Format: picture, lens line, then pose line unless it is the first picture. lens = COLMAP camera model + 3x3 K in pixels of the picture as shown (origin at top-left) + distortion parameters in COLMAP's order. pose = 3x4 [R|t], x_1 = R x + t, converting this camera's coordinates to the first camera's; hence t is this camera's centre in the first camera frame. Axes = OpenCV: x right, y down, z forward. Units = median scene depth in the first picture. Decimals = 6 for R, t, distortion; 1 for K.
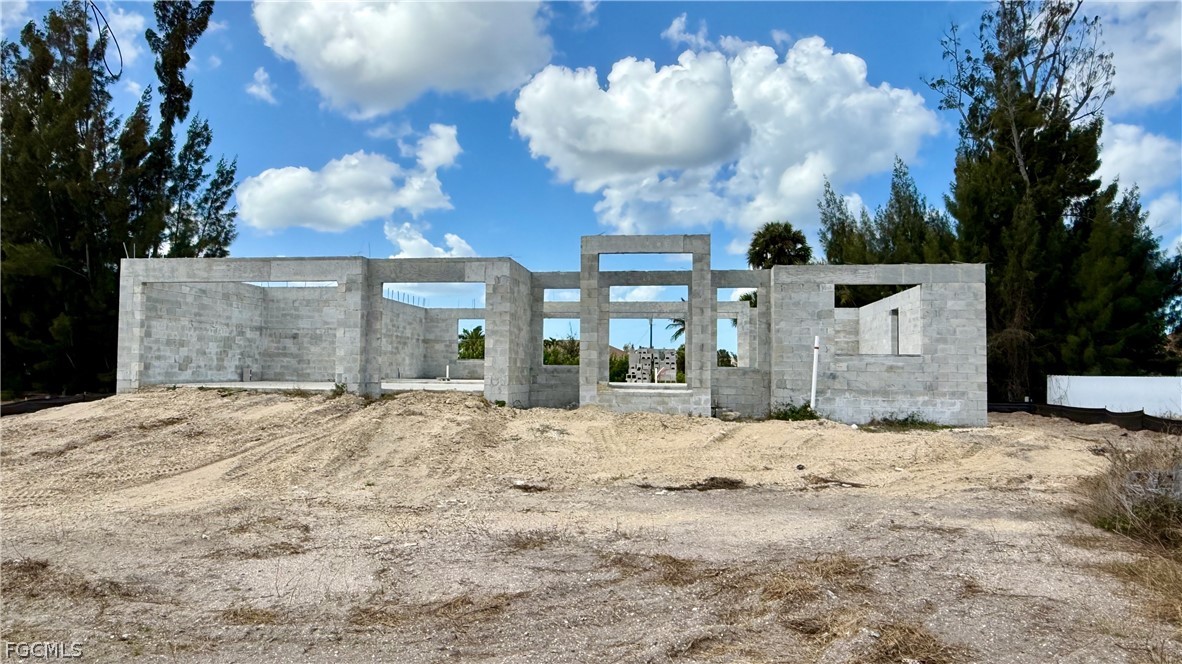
lens RADIAL K [[884.3, 0, 539.7], [0, 884.3, 331.0], [0, 0, 1]] dist [-0.002131, 0.003084]
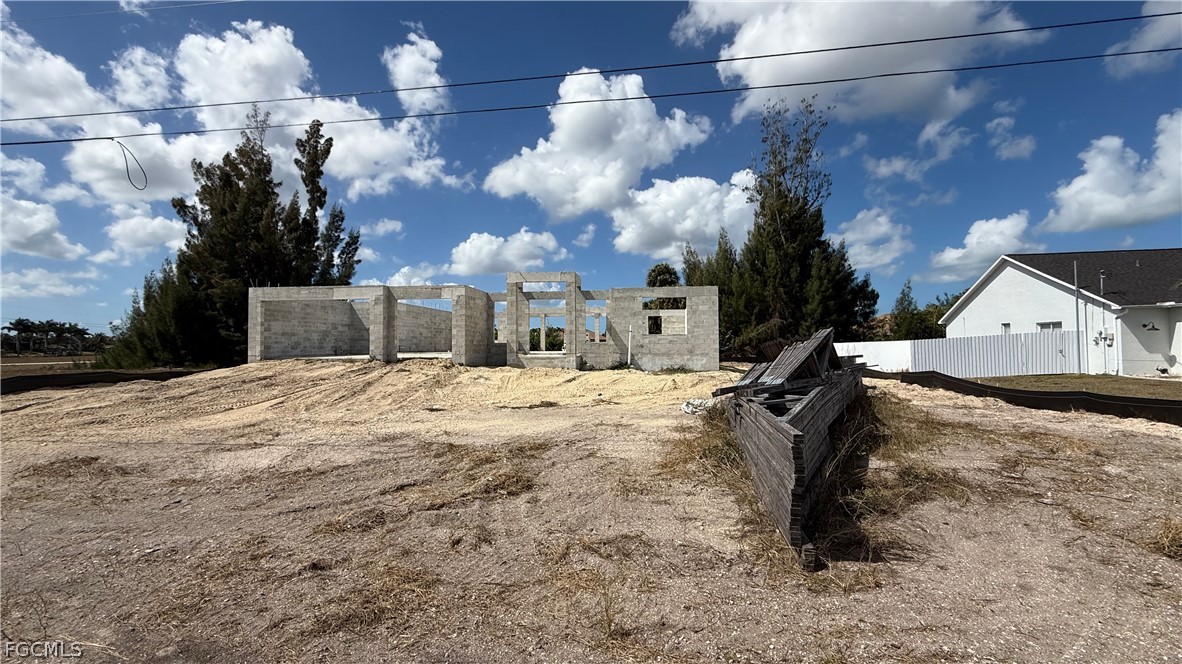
lens RADIAL K [[484.3, 0, 594.2], [0, 484.3, 331.3], [0, 0, 1]] dist [-0.004197, 0.000771]
pose [[0.997443, -0.015984, 0.069661, 0.078525], [0.014778, 0.999733, 0.017792, -0.000351], [-0.069927, -0.016717, 0.997412, -0.012915]]
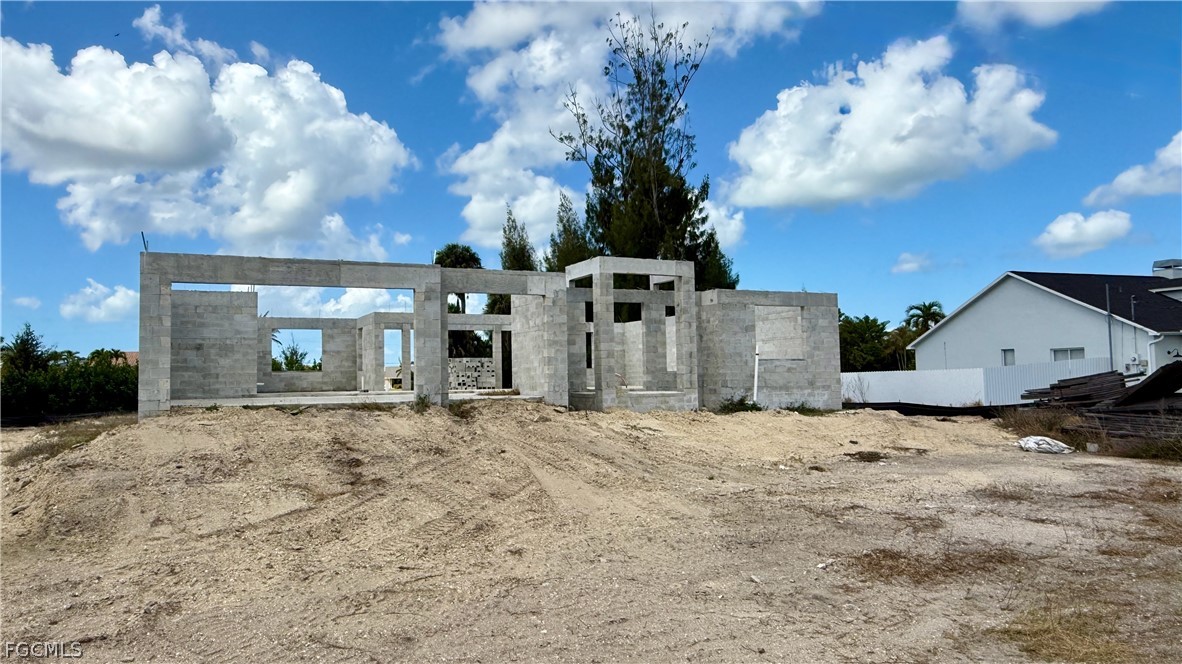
lens RADIAL K [[863.1, 0, 548.6], [0, 863.1, 316.9], [0, 0, 1]] dist [-0.003061, 0.003321]
pose [[0.817721, 0.017231, 0.575357, -0.318455], [-0.000354, 0.999567, -0.029432, 0.000704], [-0.575614, 0.023864, 0.817373, 0.069601]]
